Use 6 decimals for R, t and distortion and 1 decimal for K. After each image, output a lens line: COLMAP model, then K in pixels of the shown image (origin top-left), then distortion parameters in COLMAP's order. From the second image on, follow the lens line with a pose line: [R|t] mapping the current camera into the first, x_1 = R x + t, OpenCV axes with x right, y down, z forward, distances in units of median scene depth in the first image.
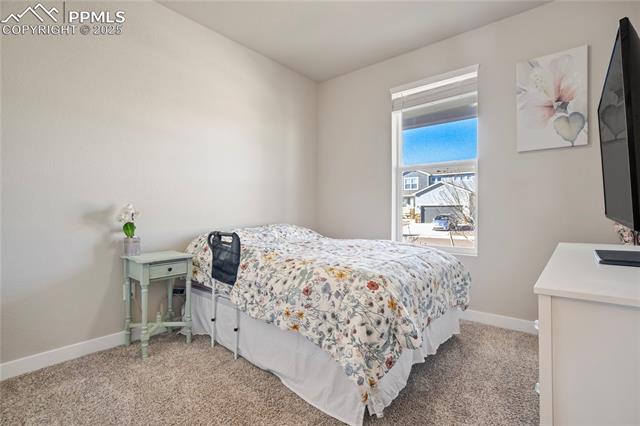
lens RADIAL K [[302.5, 0, 320.0], [0, 302.5, 213.0], [0, 0, 1]] dist [-0.000934, -0.000114]
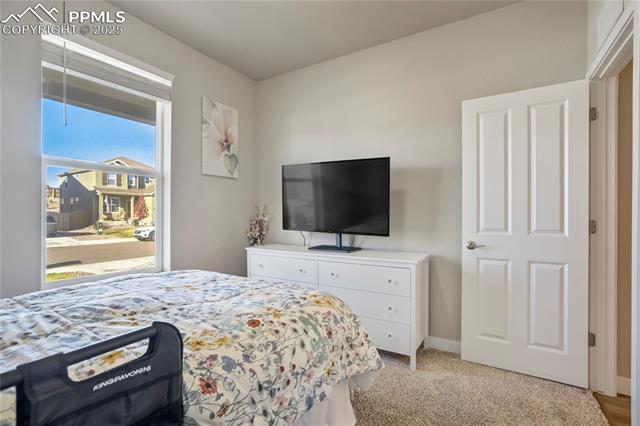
lens RADIAL K [[302.5, 0, 320.0], [0, 302.5, 213.0], [0, 0, 1]] dist [-0.000934, -0.000114]
pose [[-0.153417, -0.006740, 0.988138, -0.609542], [-0.007835, 0.999954, 0.005604, -0.064132], [-0.988130, -0.006882, -0.153463, 0.788581]]
